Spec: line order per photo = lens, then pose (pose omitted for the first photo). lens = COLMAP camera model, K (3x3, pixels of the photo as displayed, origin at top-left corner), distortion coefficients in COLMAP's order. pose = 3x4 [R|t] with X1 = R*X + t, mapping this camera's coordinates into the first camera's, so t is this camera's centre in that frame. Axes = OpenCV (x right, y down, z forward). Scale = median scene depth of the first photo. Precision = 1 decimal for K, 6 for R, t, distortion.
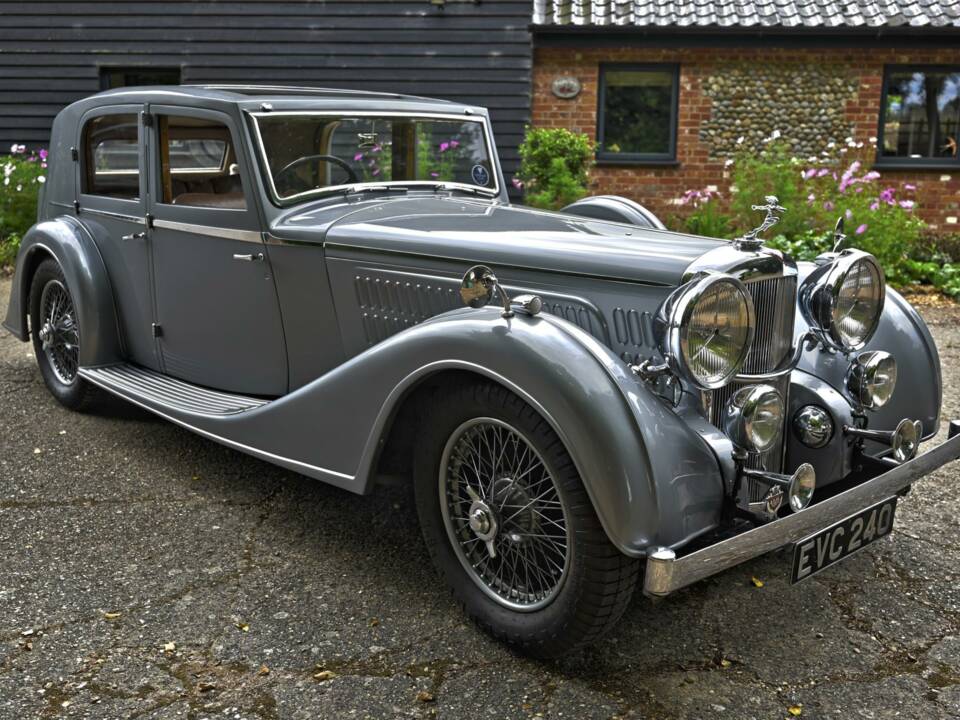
lens RADIAL K [[1047.3, 0, 467.0], [0, 1047.3, 357.6], [0, 0, 1]] dist [0.005331, -0.014529]
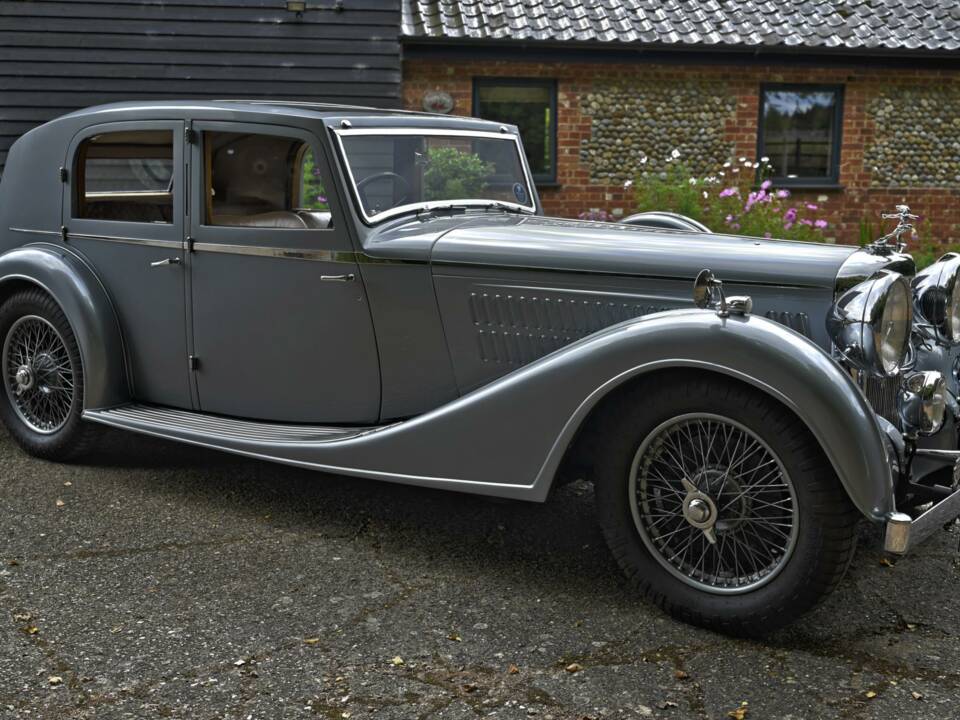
lens RADIAL K [[1224.4, 0, 478.0], [0, 1224.4, 361.4], [0, 0, 1]] dist [-0.004419, 0.022937]
pose [[0.974745, -0.037733, 0.220110, -0.118826], [0.047333, 0.998137, -0.038503, 0.010627], [-0.218247, 0.047949, 0.974715, -0.042712]]
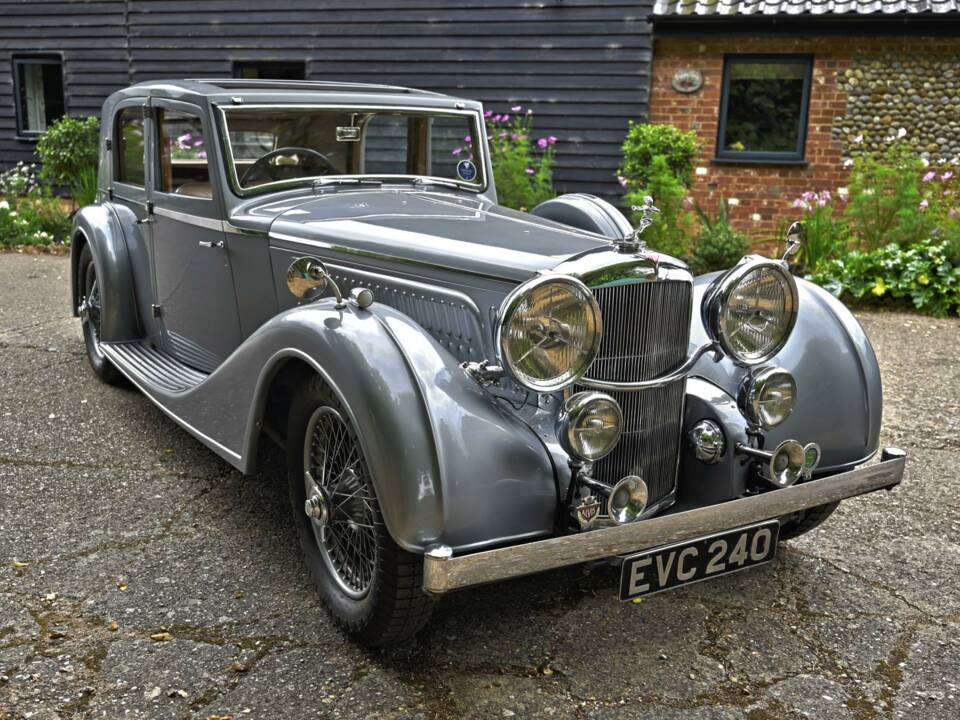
lens RADIAL K [[1051.7, 0, 415.5], [0, 1051.7, 391.7], [0, 0, 1]] dist [0.003709, -0.010632]
pose [[0.974004, 0.063608, -0.217418, 0.081888], [-0.056039, 0.997594, 0.040811, -0.001086], [0.219491, -0.027566, 0.975225, 0.004288]]
